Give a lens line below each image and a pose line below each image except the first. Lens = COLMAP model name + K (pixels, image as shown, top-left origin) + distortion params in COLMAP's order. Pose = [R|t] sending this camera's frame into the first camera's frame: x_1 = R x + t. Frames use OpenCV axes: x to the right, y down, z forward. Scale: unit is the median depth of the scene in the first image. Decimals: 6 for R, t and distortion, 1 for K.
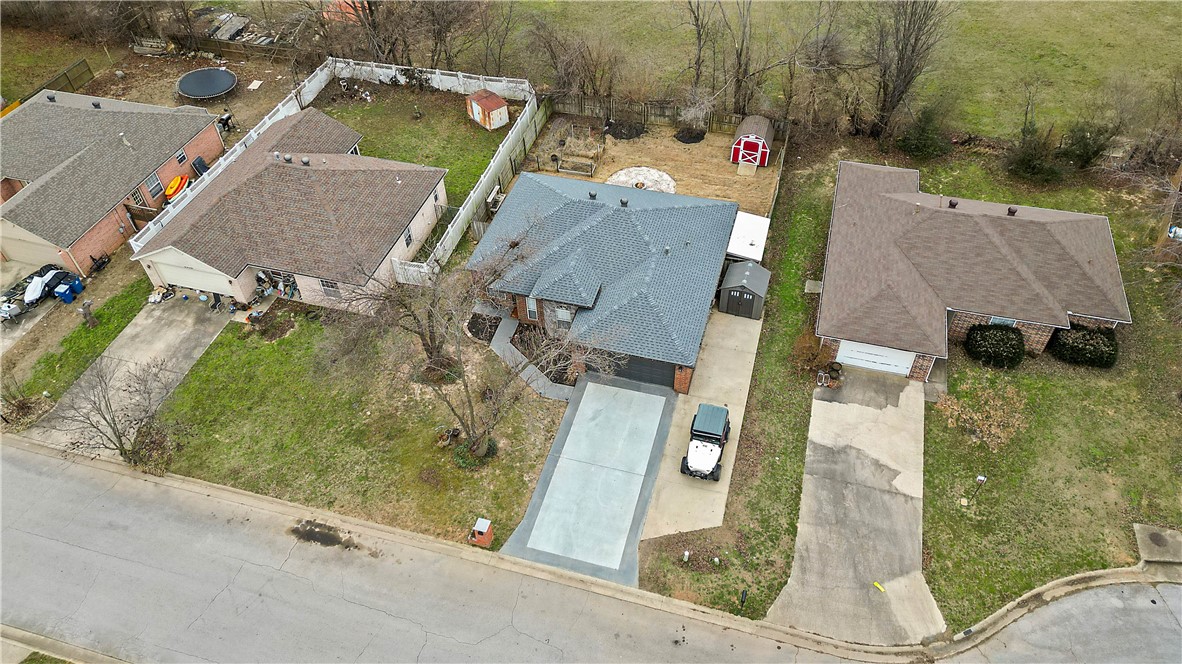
lens RADIAL K [[817.2, 0, 591.0], [0, 817.2, 332.0], [0, 0, 1]] dist [0.077274, -0.074170]
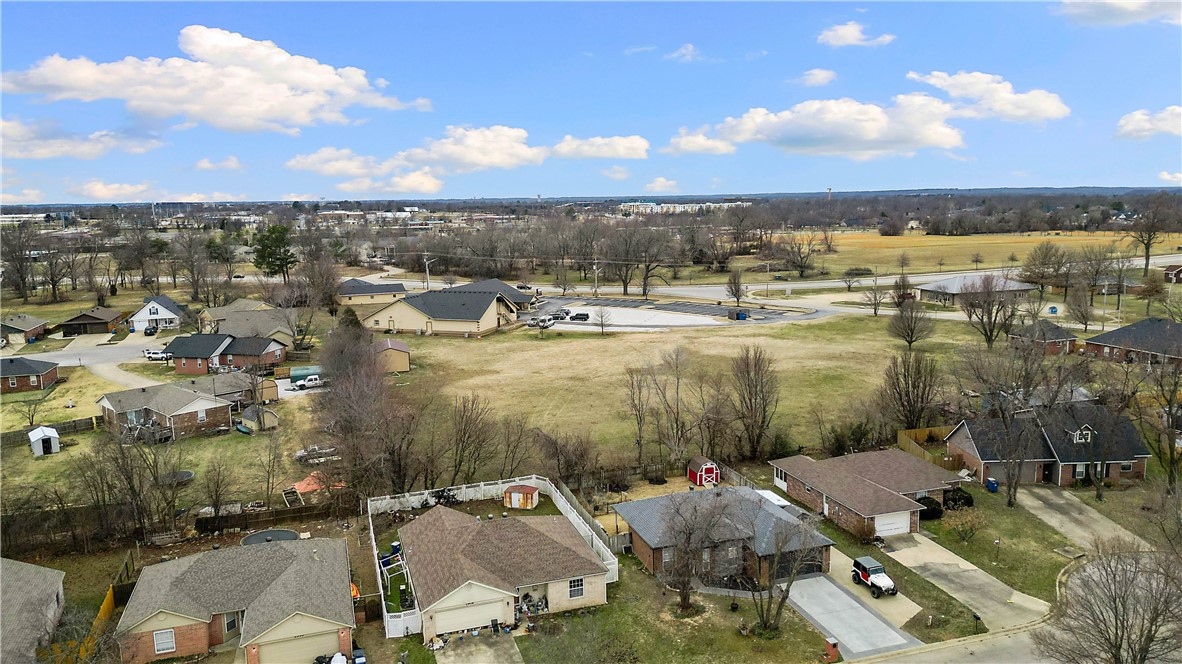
lens RADIAL K [[817.2, 0, 591.0], [0, 817.2, 332.0], [0, 0, 1]] dist [0.077274, -0.074170]
pose [[0.825822, -0.079596, 0.558286, -1.070504], [0.398248, 0.783239, -0.477426, 0.281200], [-0.399270, 0.616605, 0.678515, -0.154180]]
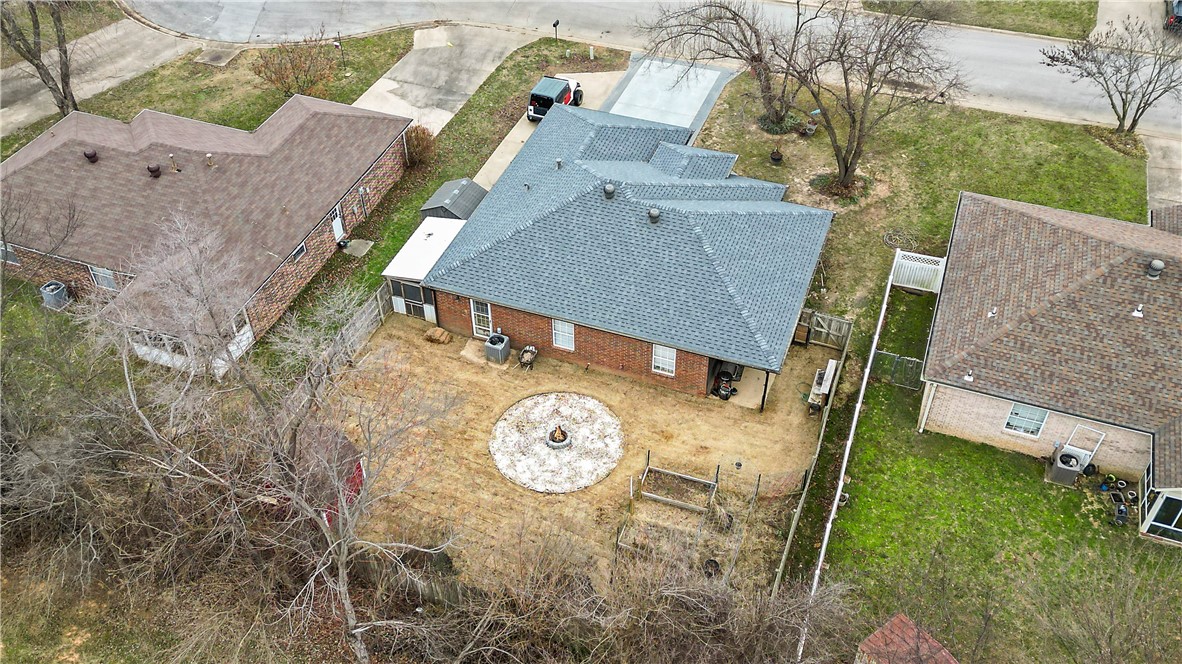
lens RADIAL K [[1070.7, 0, 591.0], [0, 1070.7, 332.0], [0, 0, 1]] dist [0.108312, -0.214523]
pose [[-0.996623, -0.026319, 0.077783, -0.017979], [0.077021, 0.028809, 0.996613, -1.116912], [-0.028471, 0.999238, -0.026684, 1.215097]]
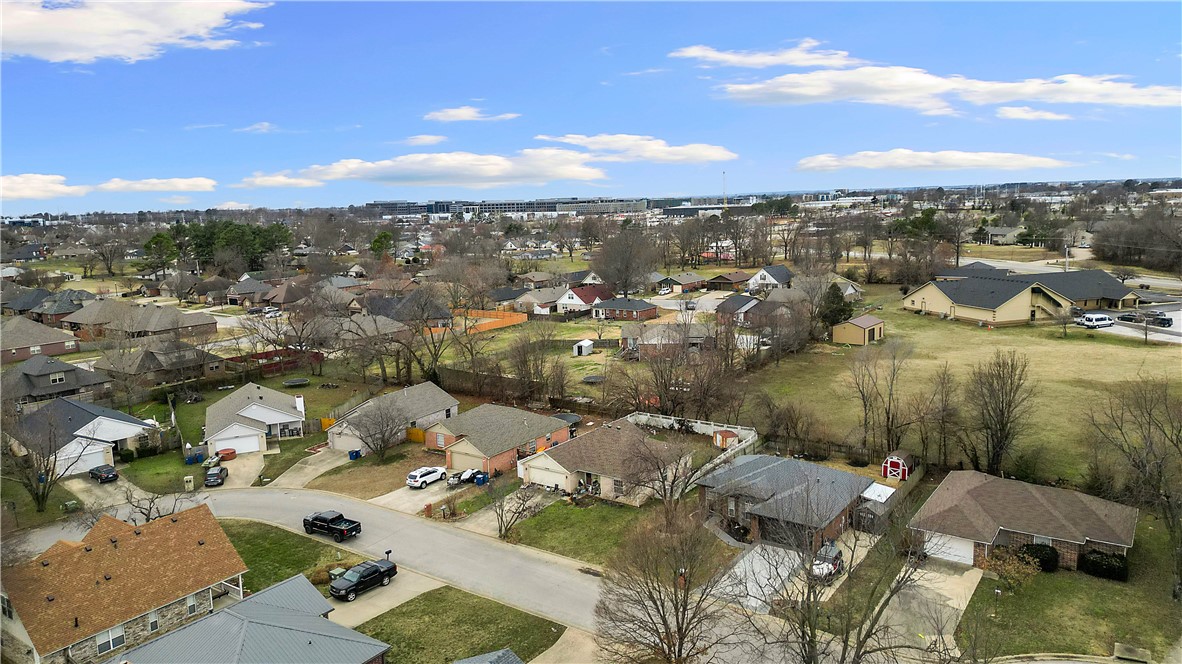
lens RADIAL K [[817.2, 0, 591.0], [0, 817.2, 332.0], [0, 0, 1]] dist [0.077274, -0.074170]
pose [[0.943808, 0.049308, -0.326794, 0.195376], [-0.229768, 0.808642, -0.541576, 0.687856], [0.237556, 0.586231, 0.774533, -0.597052]]
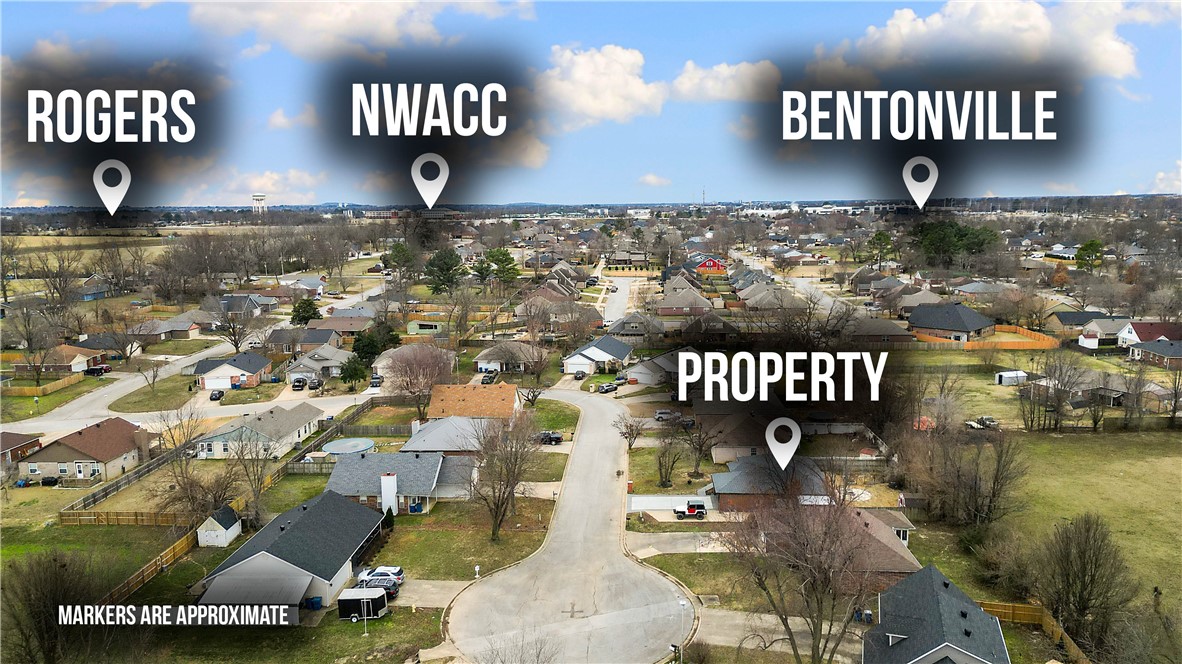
lens RADIAL K [[817.2, 0, 591.0], [0, 817.2, 332.0], [0, 0, 1]] dist [0.077274, -0.074170]
pose [[0.217563, 0.174833, -0.960260, 2.145007], [-0.686716, 0.726552, -0.023305, 0.008216], [0.693604, 0.664497, 0.278132, -0.230147]]
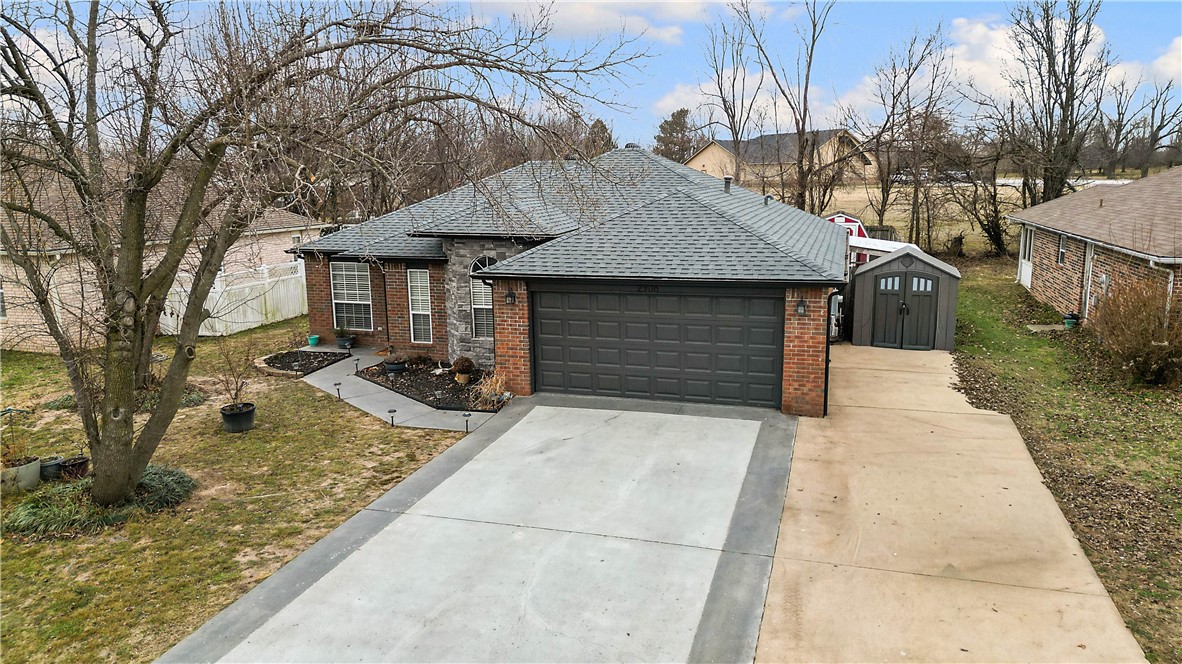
lens RADIAL K [[817.2, 0, 591.0], [0, 817.2, 332.0], [0, 0, 1]] dist [0.077274, -0.074170]
pose [[0.999712, 0.018416, -0.015419, 0.025551], [-0.023928, 0.819320, -0.572836, 0.239666], [0.002084, 0.573040, 0.819525, 0.687337]]
